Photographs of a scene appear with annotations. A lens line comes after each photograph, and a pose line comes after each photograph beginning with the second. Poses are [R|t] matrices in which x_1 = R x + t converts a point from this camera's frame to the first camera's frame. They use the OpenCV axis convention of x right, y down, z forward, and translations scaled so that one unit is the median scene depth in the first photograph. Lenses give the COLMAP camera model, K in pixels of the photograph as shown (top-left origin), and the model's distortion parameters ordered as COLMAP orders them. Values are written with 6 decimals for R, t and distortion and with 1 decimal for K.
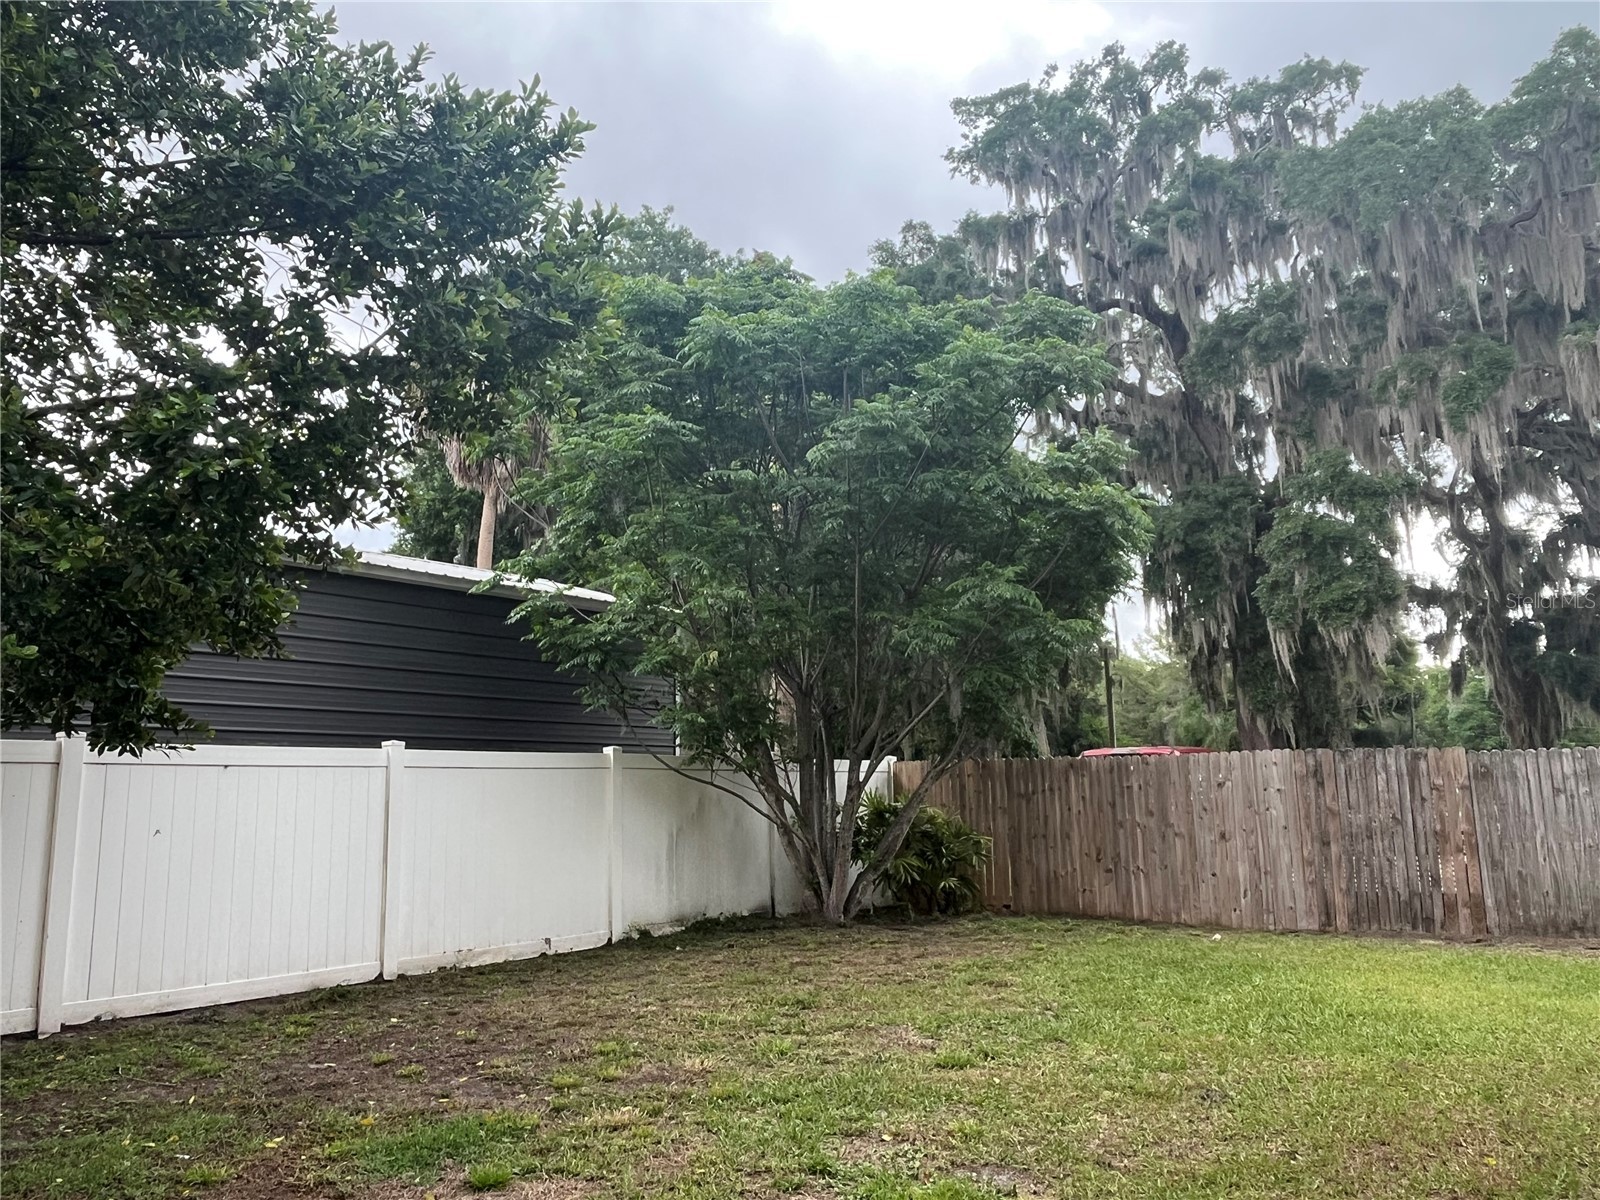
lens RADIAL K [[1166.4, 0, 800.0], [0, 1166.4, 600.0], [0, 0, 1]] dist [0.000023, 0.000626]
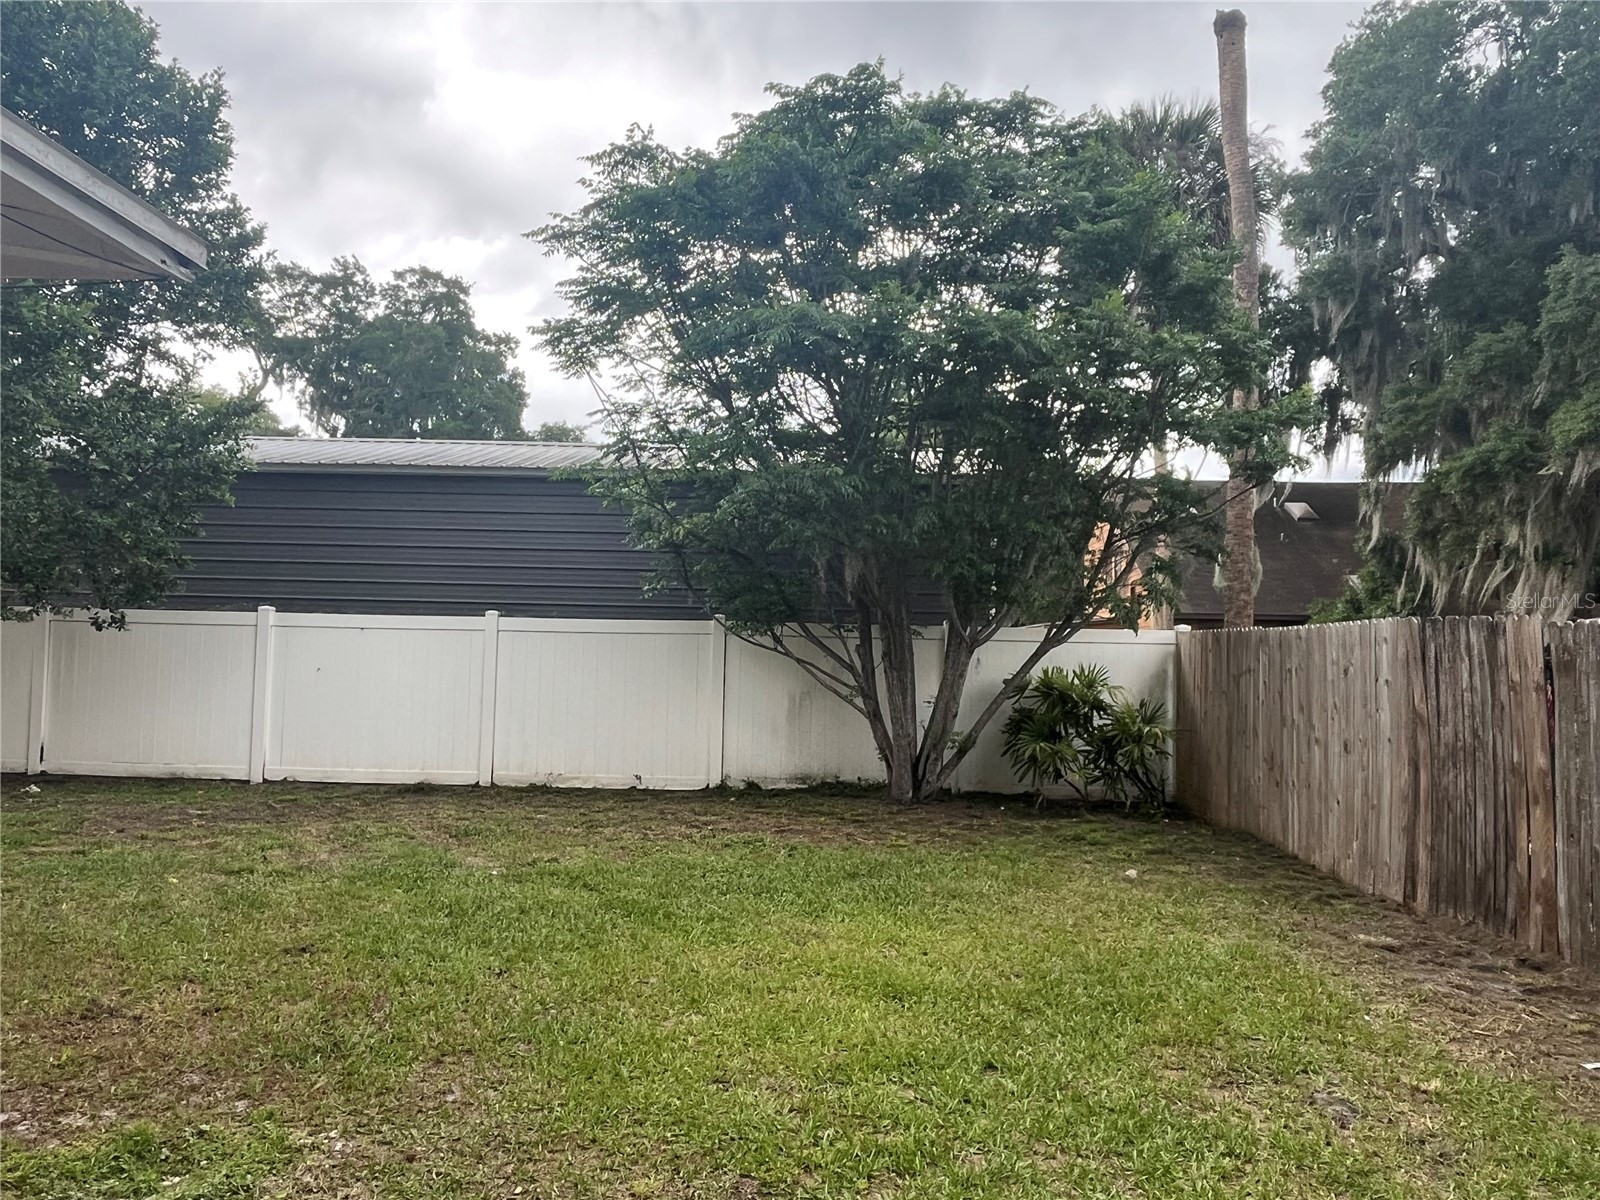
lens RADIAL K [[1166.4, 0, 800.0], [0, 1166.4, 600.0], [0, 0, 1]] dist [0.000023, 0.000626]
pose [[0.615394, -0.011254, -0.788139, 0.803481], [0.099030, 0.993079, 0.063144, 0.053080], [0.781974, -0.116908, 0.612250, 0.412234]]
